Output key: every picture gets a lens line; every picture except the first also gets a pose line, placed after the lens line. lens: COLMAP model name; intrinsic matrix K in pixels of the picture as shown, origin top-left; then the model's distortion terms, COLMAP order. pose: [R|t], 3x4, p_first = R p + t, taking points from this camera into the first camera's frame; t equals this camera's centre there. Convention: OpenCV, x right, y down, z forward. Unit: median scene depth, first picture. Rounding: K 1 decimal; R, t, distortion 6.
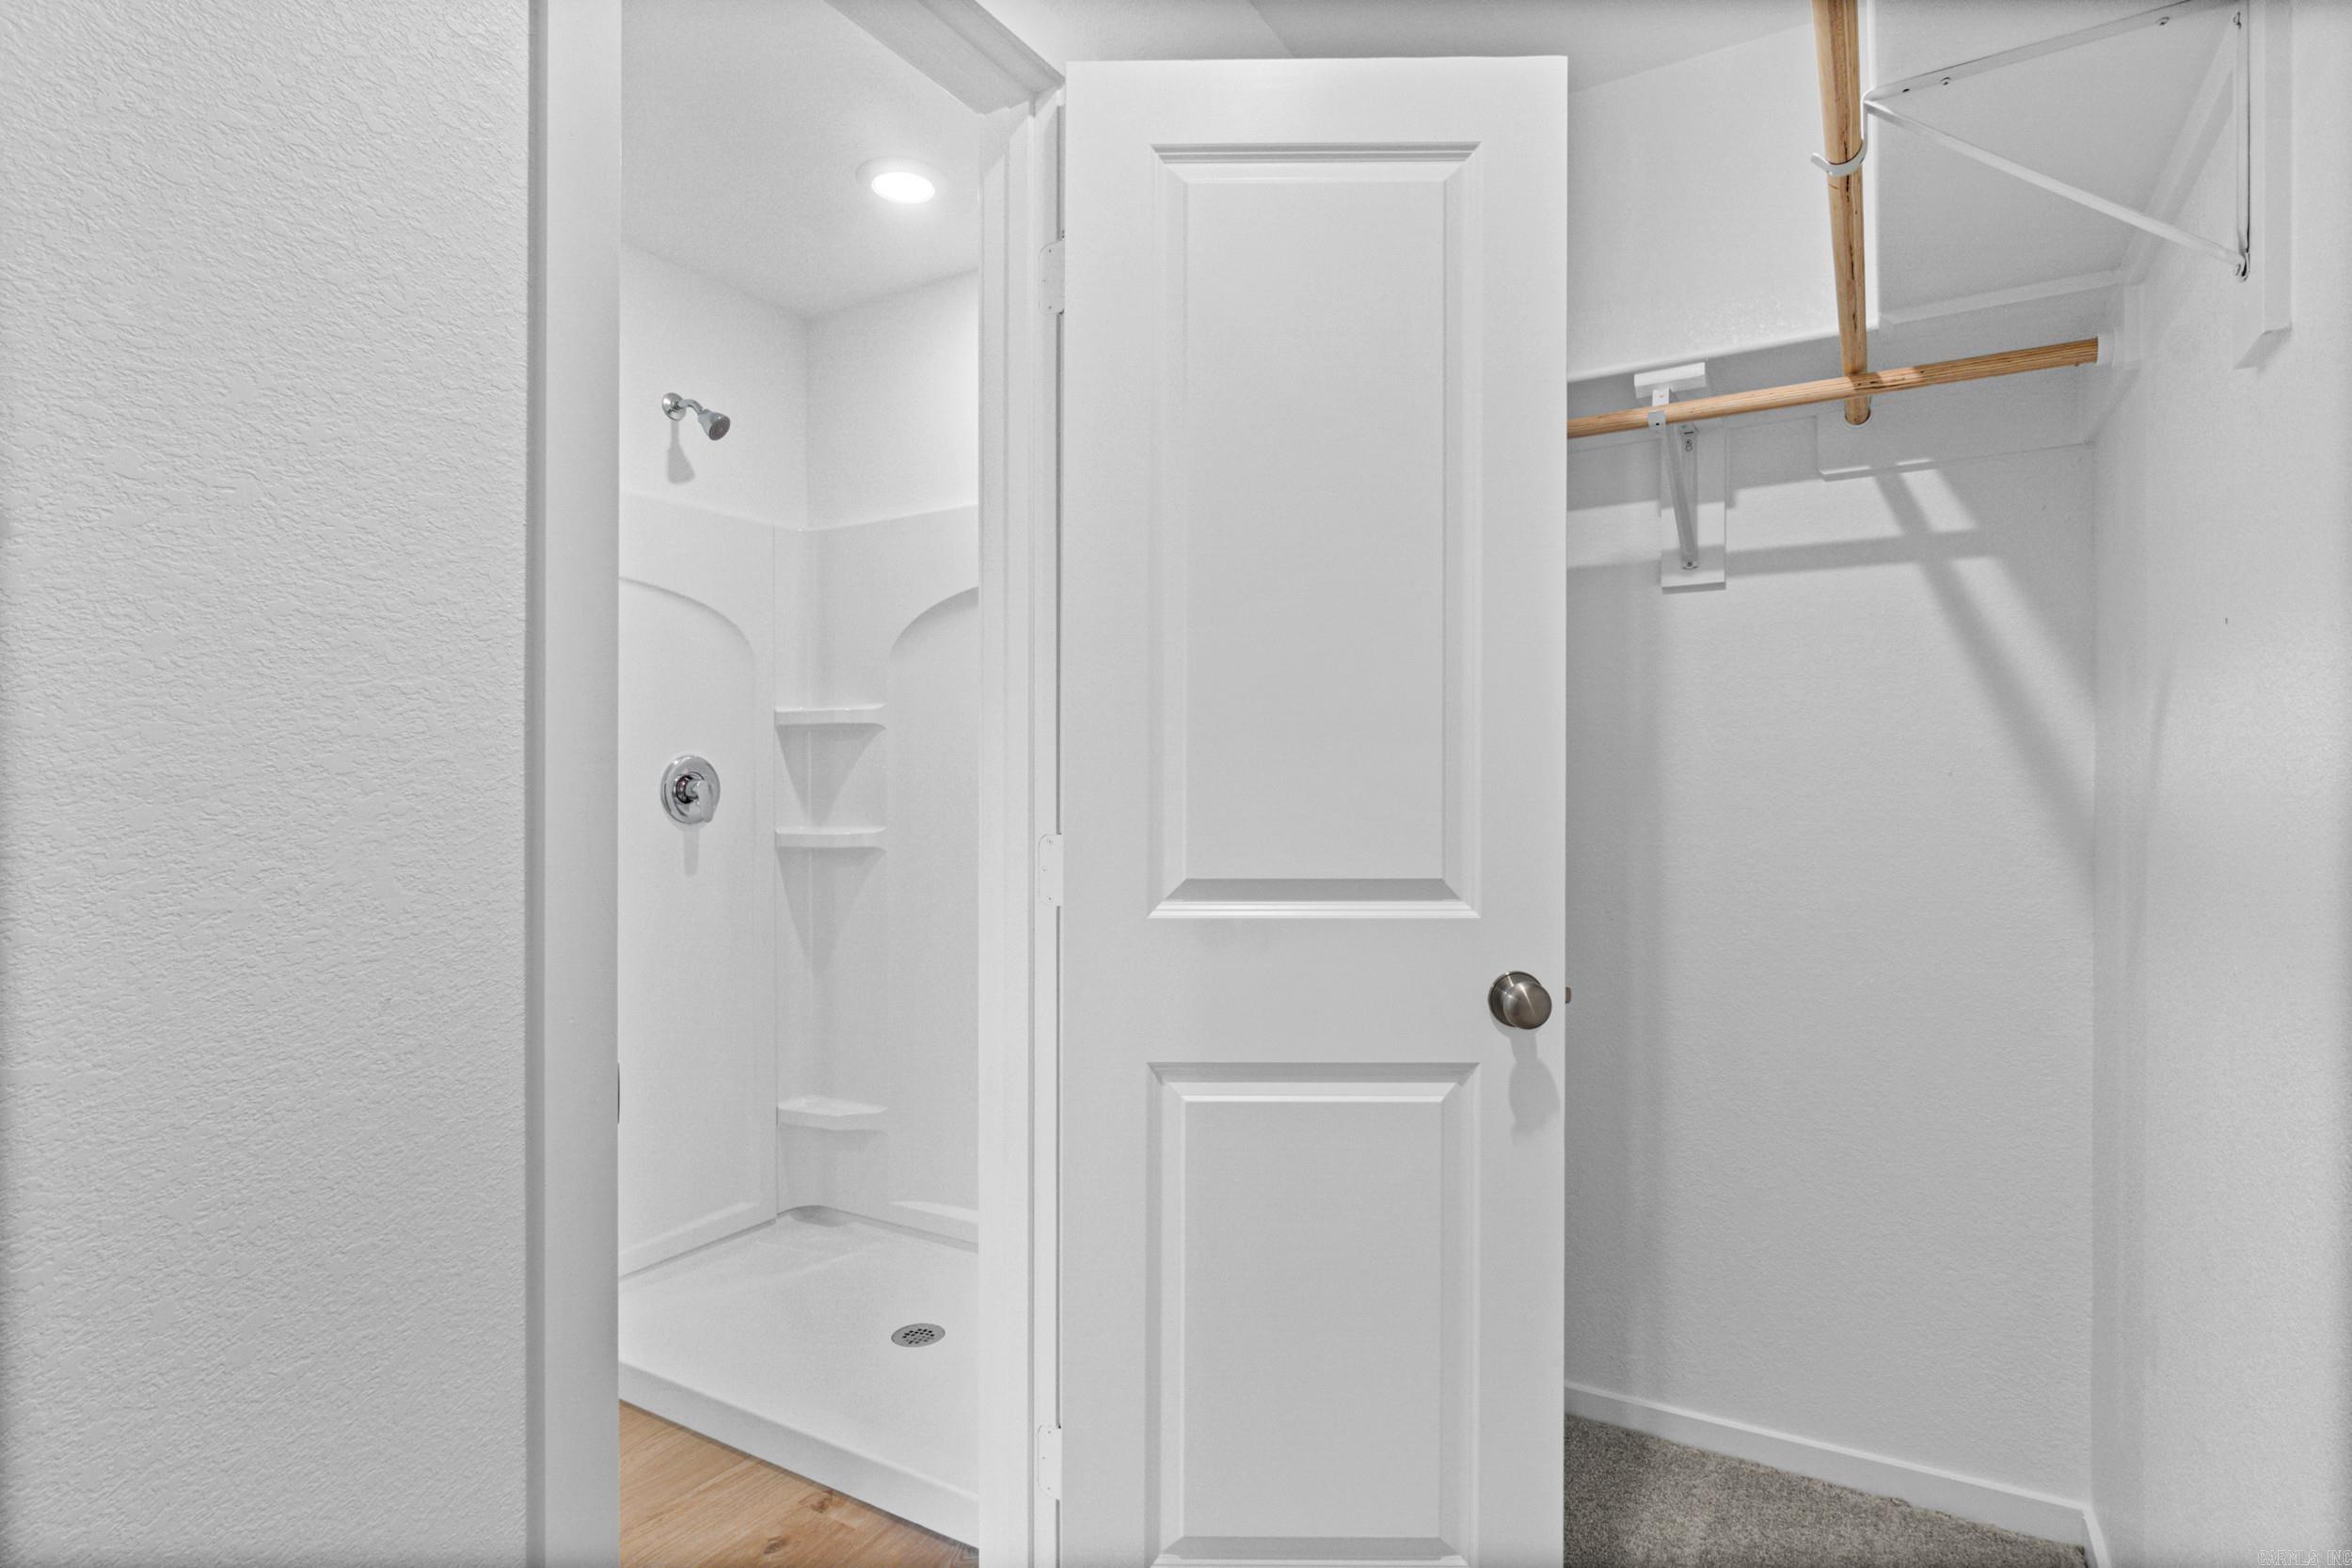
lens RADIAL K [[1204.7, 0, 1172.2], [0, 1204.7, 797.6], [0, 0, 1]] dist [-0.008801, 0.002384]
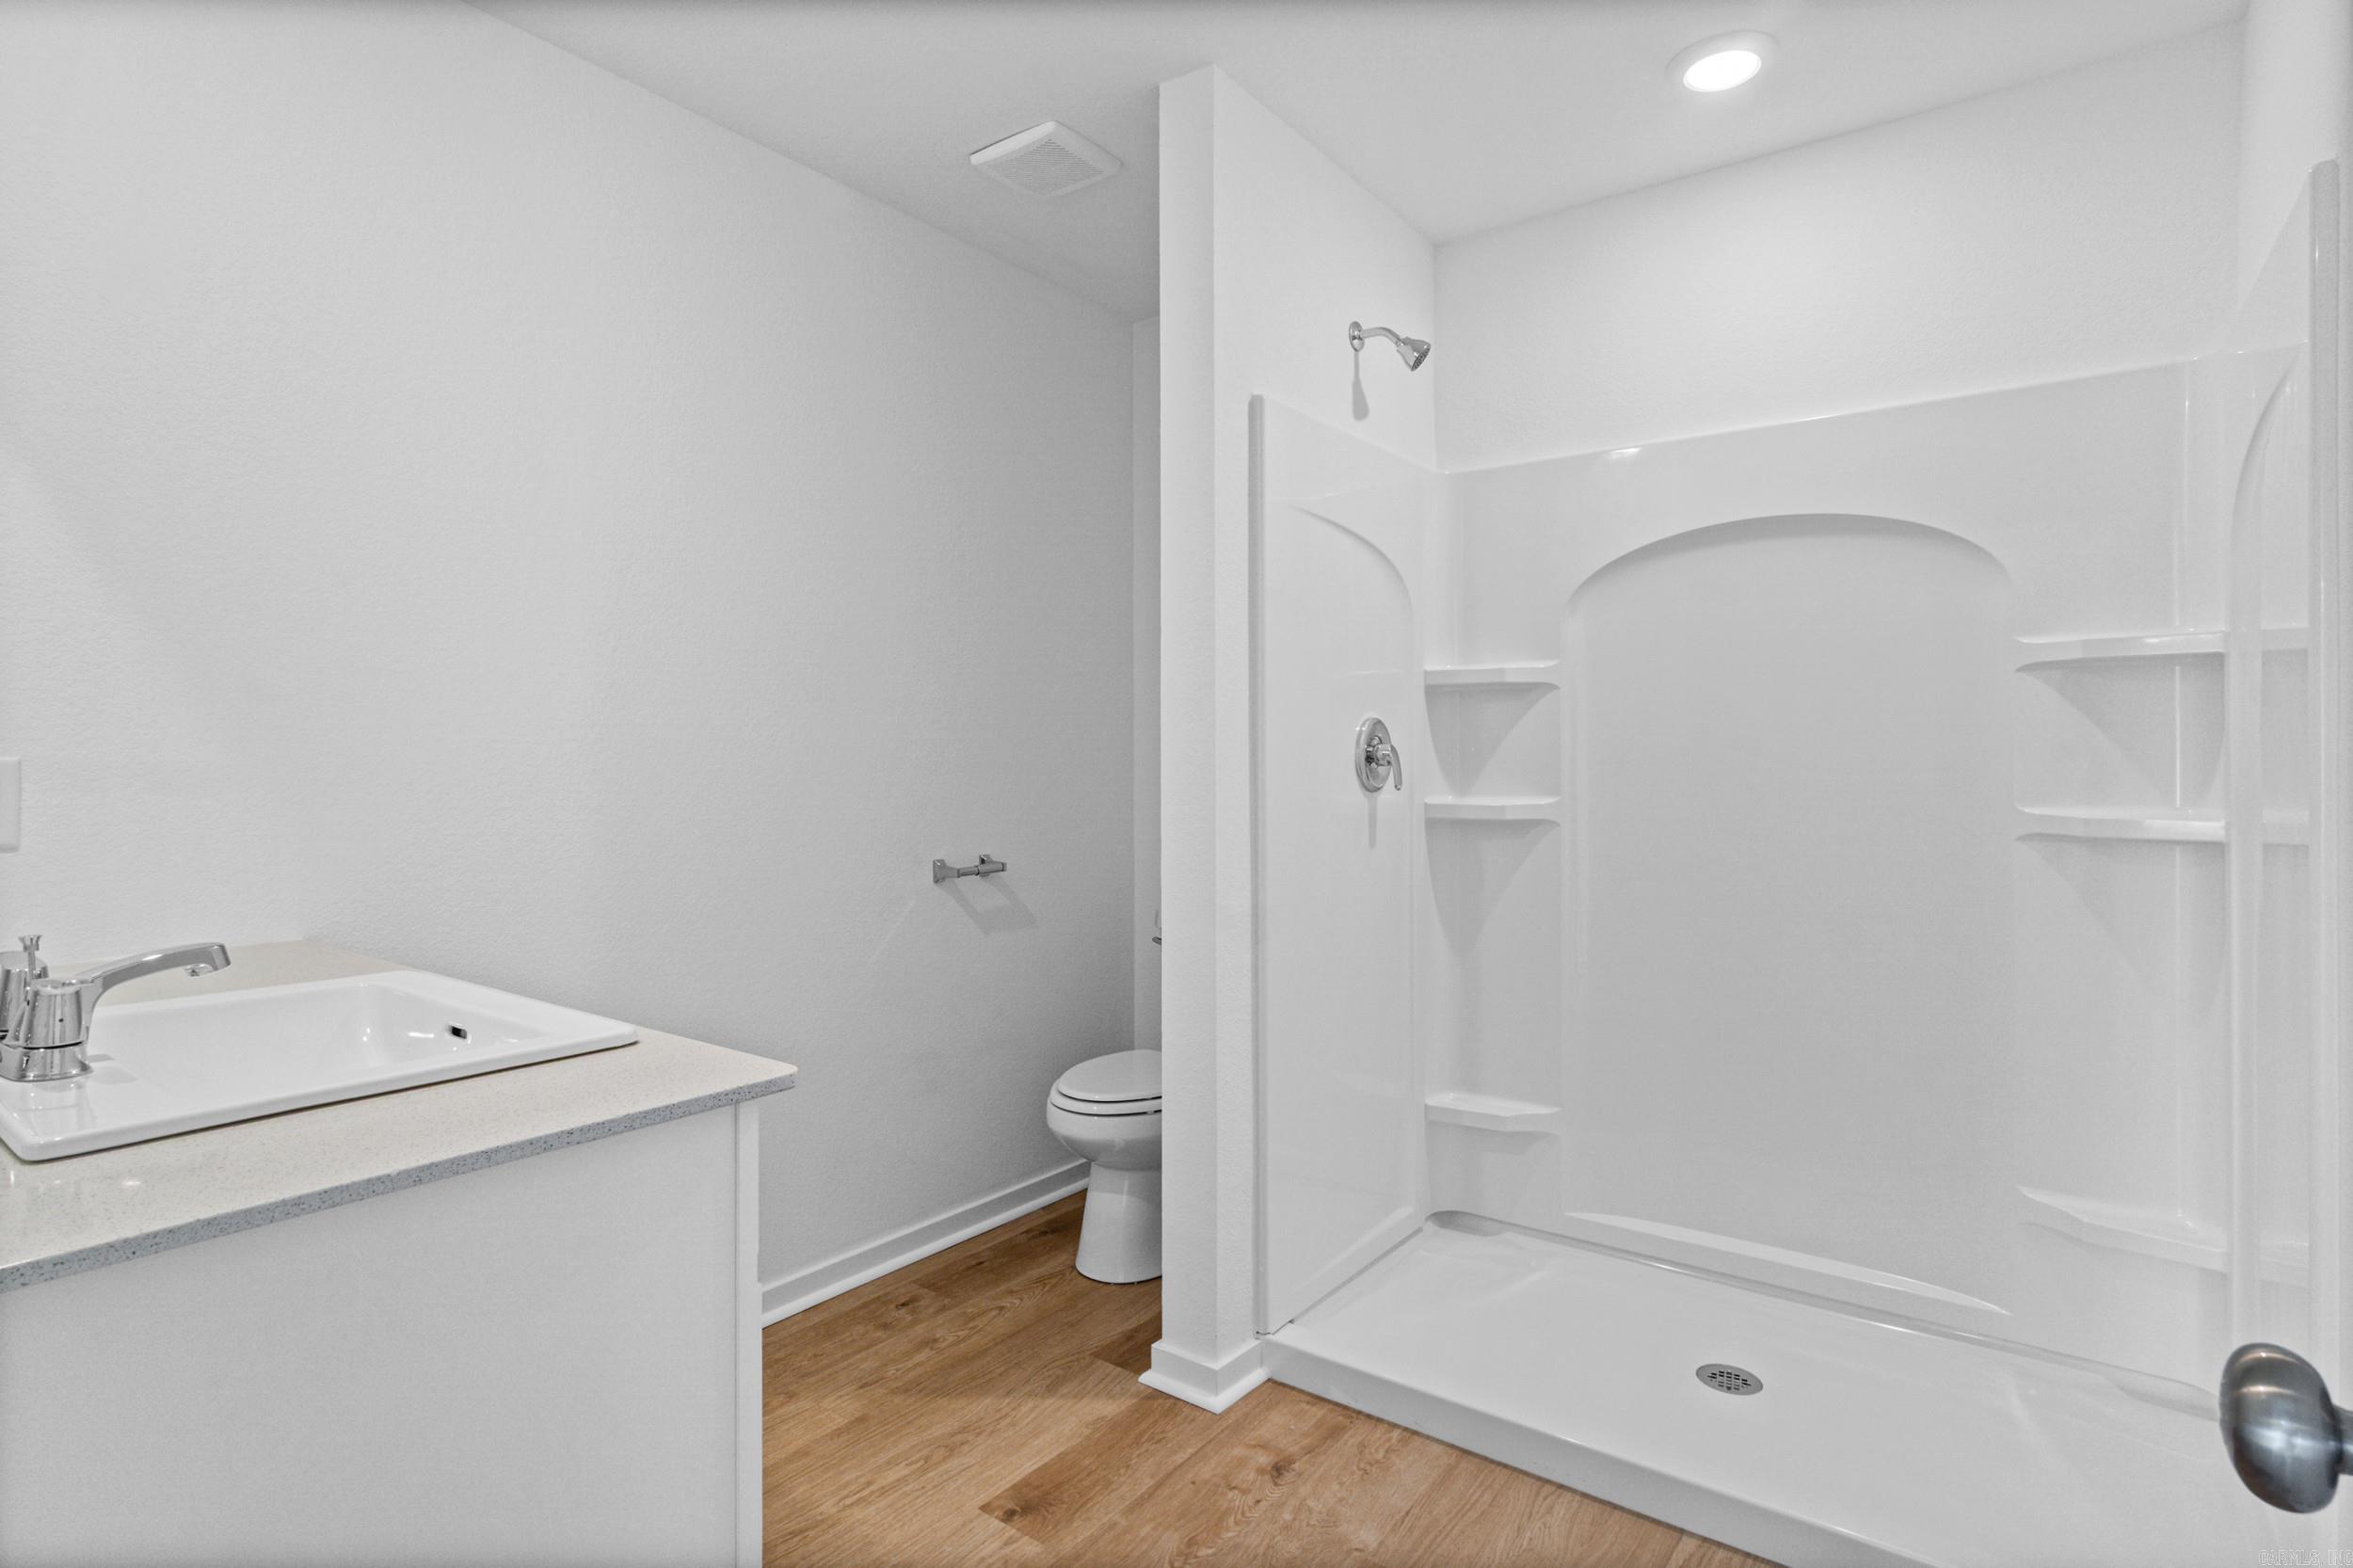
lens RADIAL K [[1205.3, 0, 1179.7], [0, 1205.3, 766.8], [0, 0, 1]] dist [-0.008801, 0.002384]
pose [[0.993291, -0.001311, -0.115635, -0.407198], [0.001796, 0.999990, 0.004095, -0.002261], [0.115628, -0.004275, 0.993283, 0.070354]]
